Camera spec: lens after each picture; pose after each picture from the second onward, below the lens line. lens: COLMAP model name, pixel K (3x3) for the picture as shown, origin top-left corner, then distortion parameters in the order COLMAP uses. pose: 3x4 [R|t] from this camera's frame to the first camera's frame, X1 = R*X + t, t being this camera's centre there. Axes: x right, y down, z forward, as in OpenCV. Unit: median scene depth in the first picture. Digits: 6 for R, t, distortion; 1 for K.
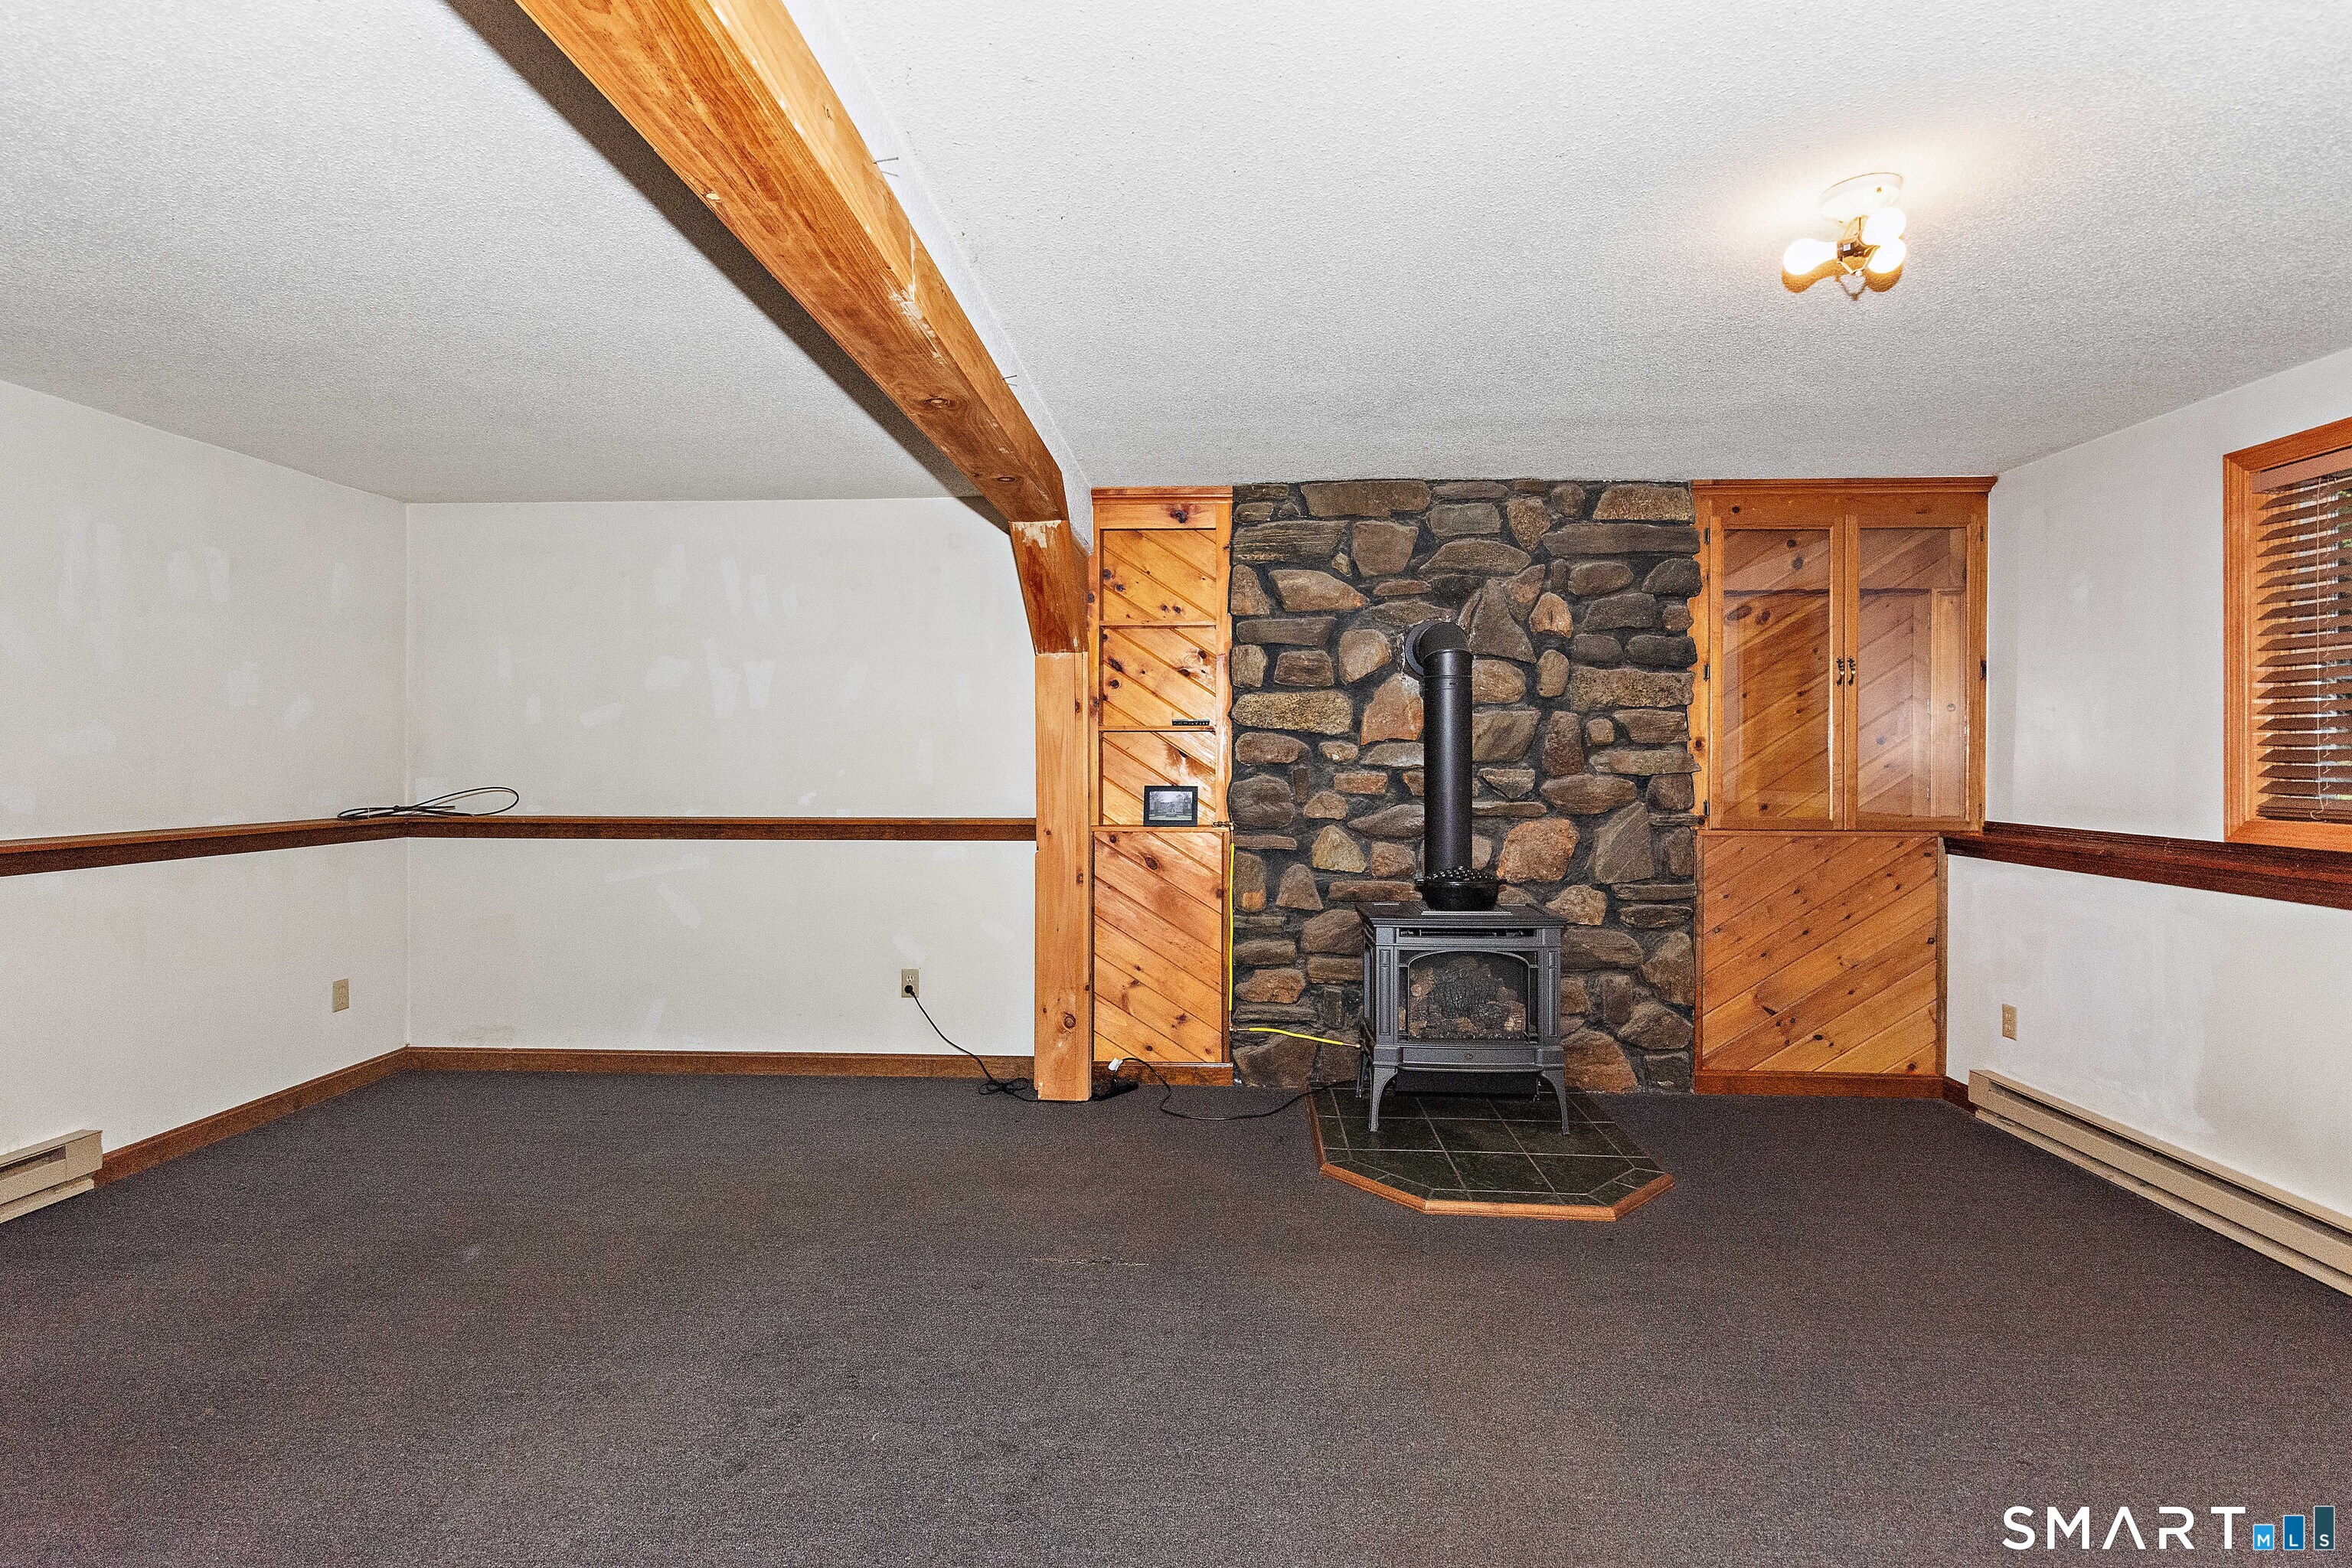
lens RADIAL K [[1059.2, 0, 1176.2], [0, 1059.2, 768.3], [0, 0, 1]] dist [0.007612, 0.000200]
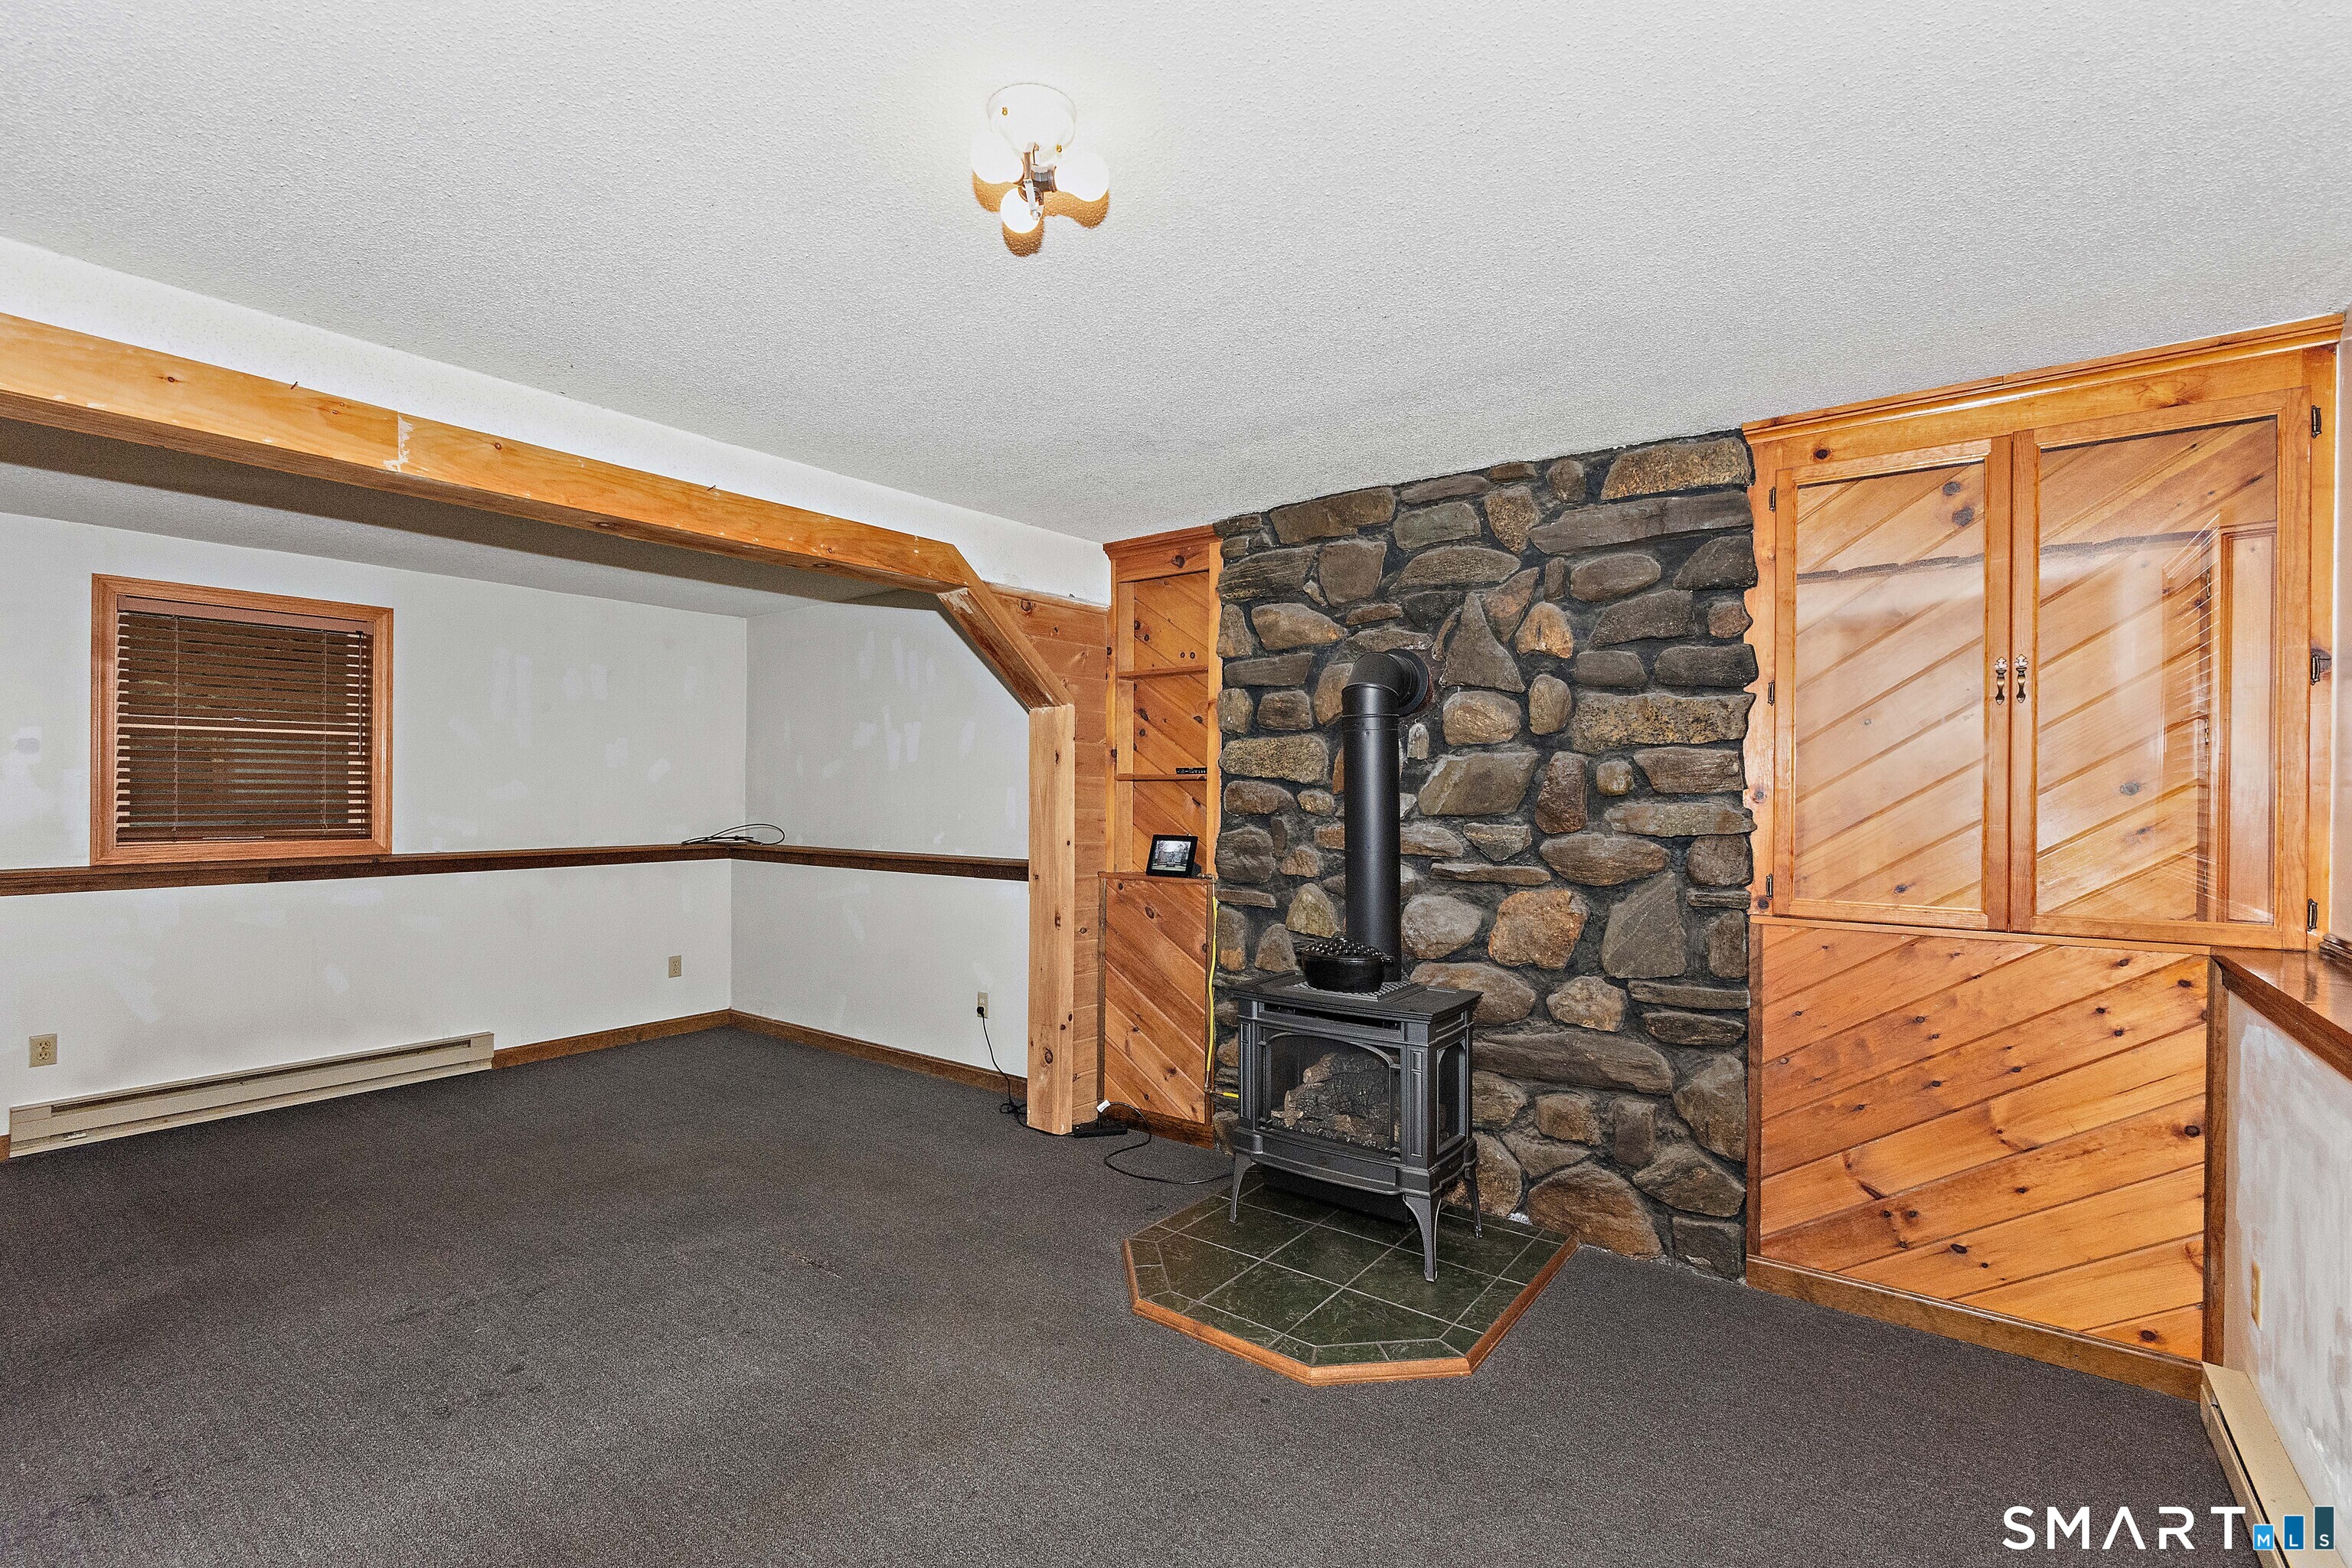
lens RADIAL K [[1050.6, 0, 1176.6], [0, 1050.6, 804.8], [0, 0, 1]] dist [0.006285, 0.000454]
pose [[0.827038, 0.007633, -0.562094, 0.564730], [-0.008830, 0.999961, 0.000587, -0.012709], [0.562076, 0.004478, 0.827073, 0.198370]]
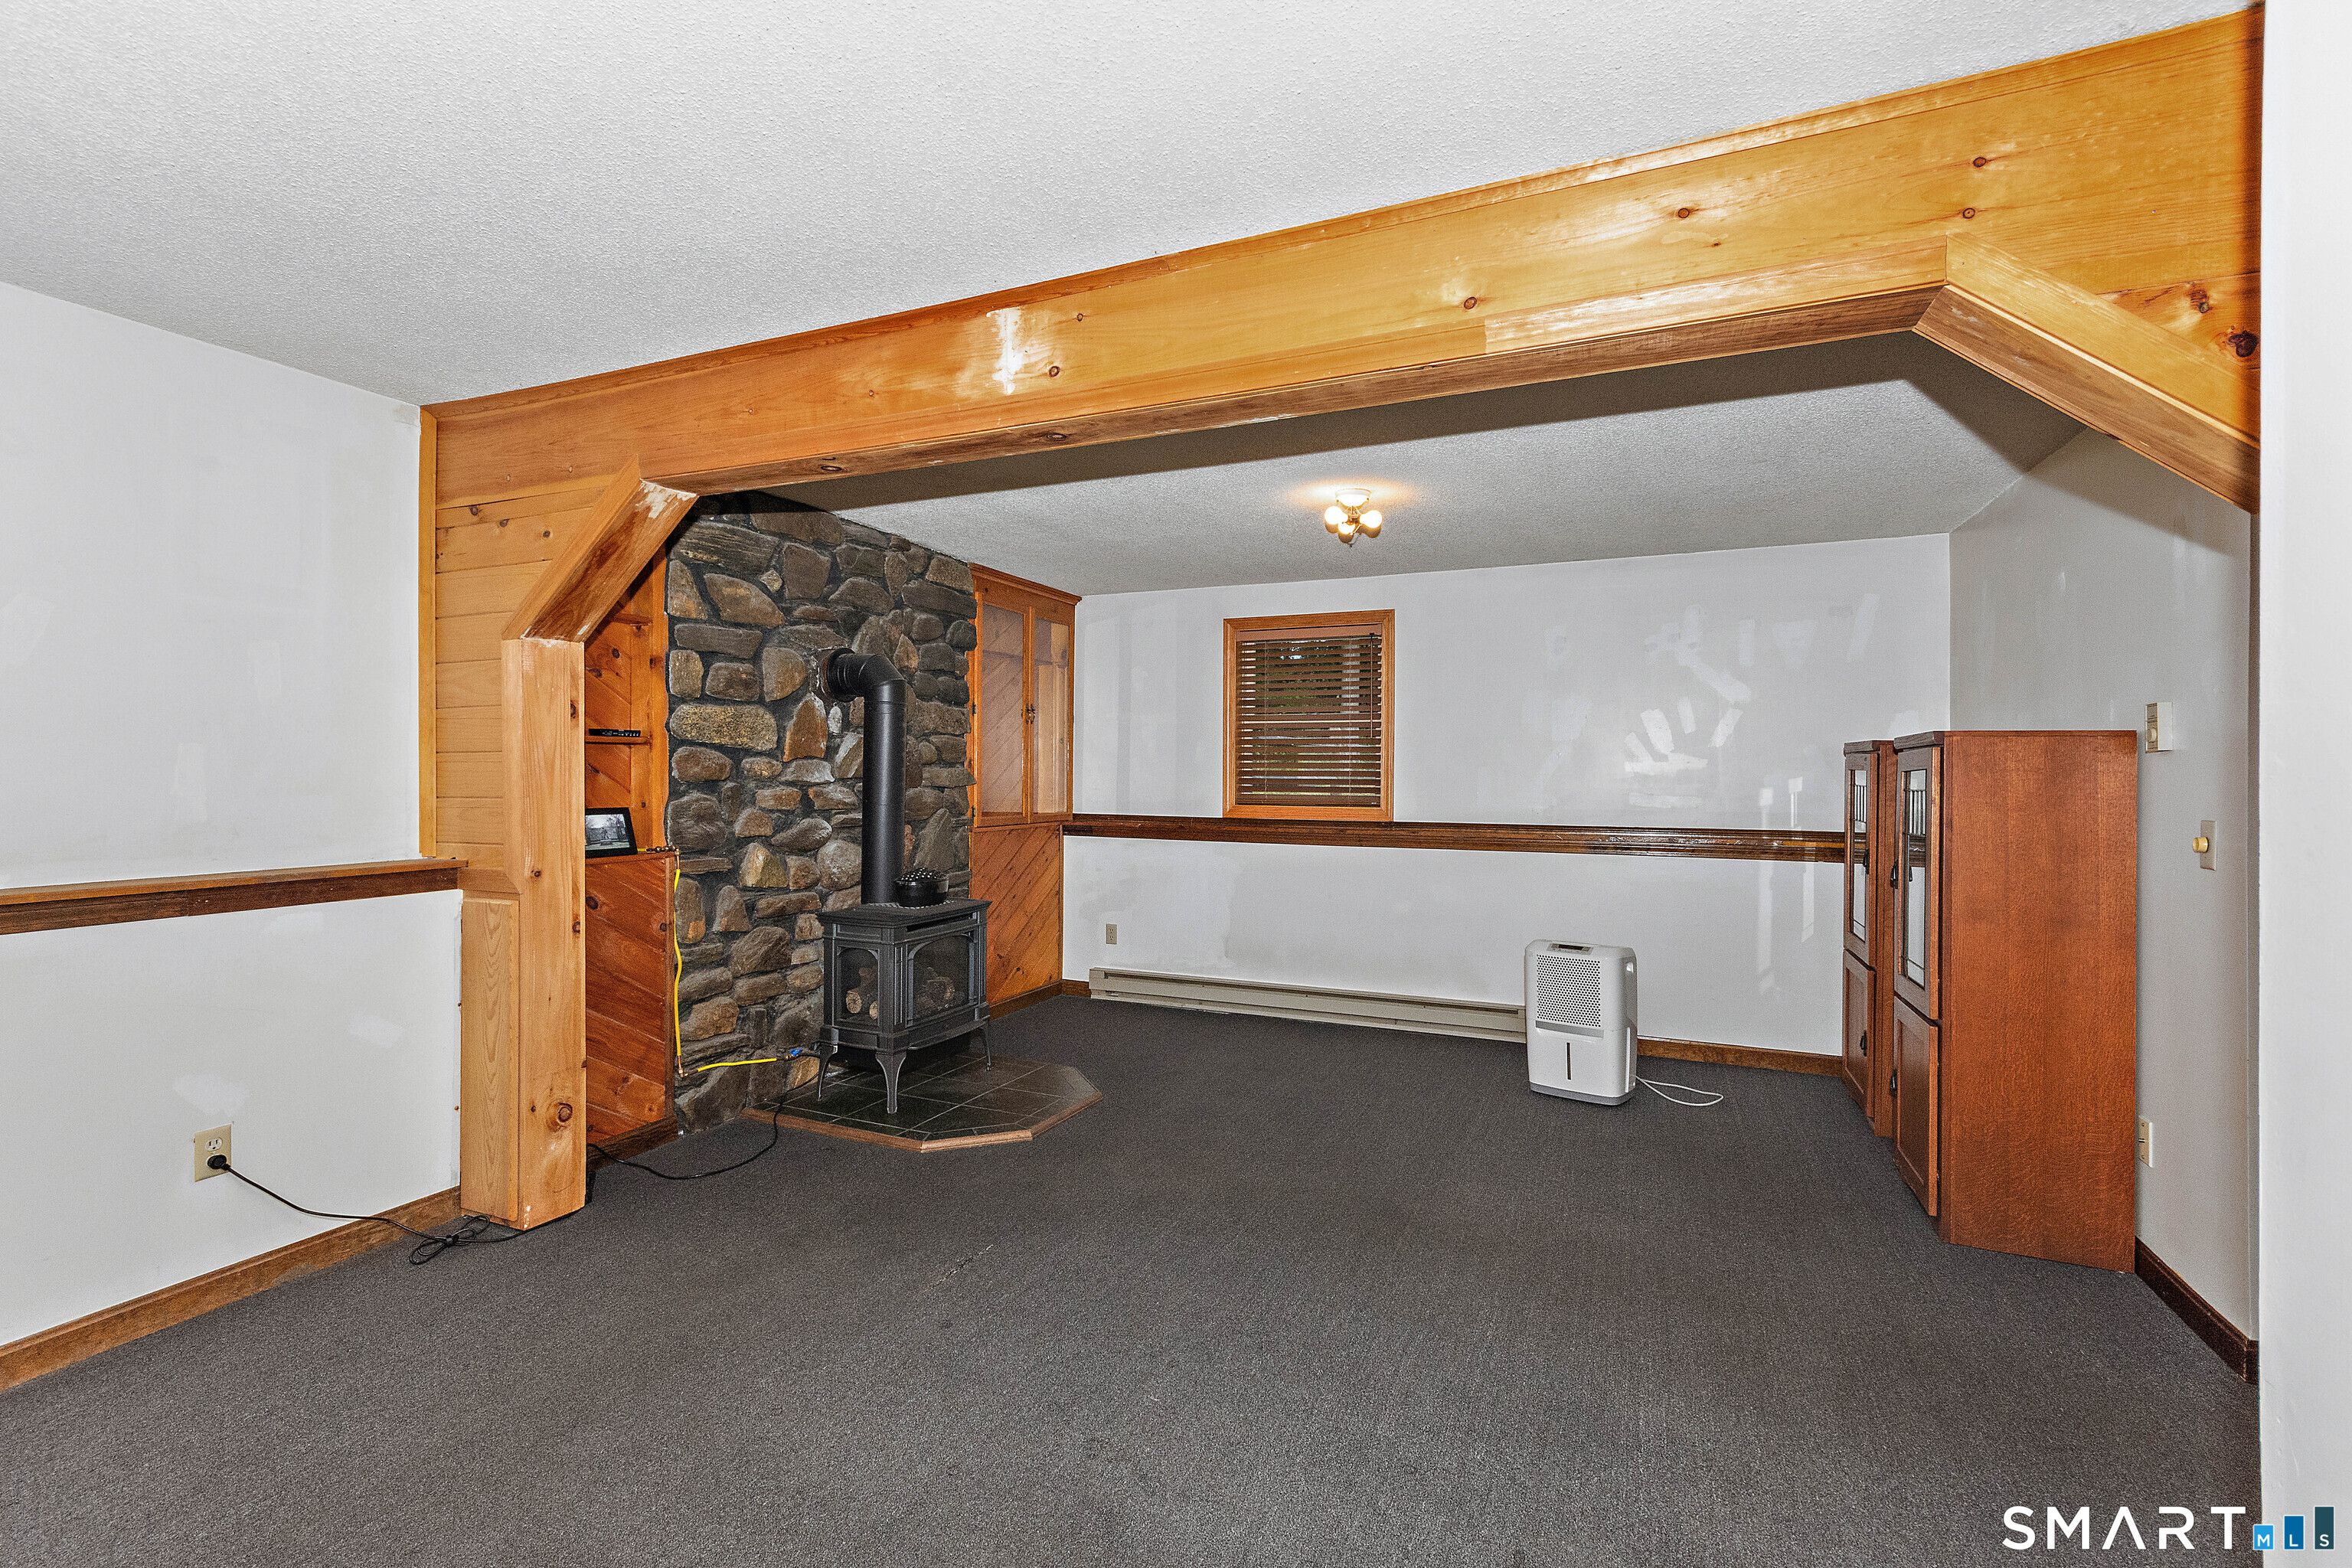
lens RADIAL K [[1059.2, 0, 1176.2], [0, 1059.2, 768.3], [0, 0, 1]] dist [0.007612, 0.000200]
pose [[0.364993, 0.001206, 0.931010, -0.639189], [0.001629, 0.999997, -0.001934, -0.012828], [-0.931009, 0.002222, 0.364990, 0.279540]]
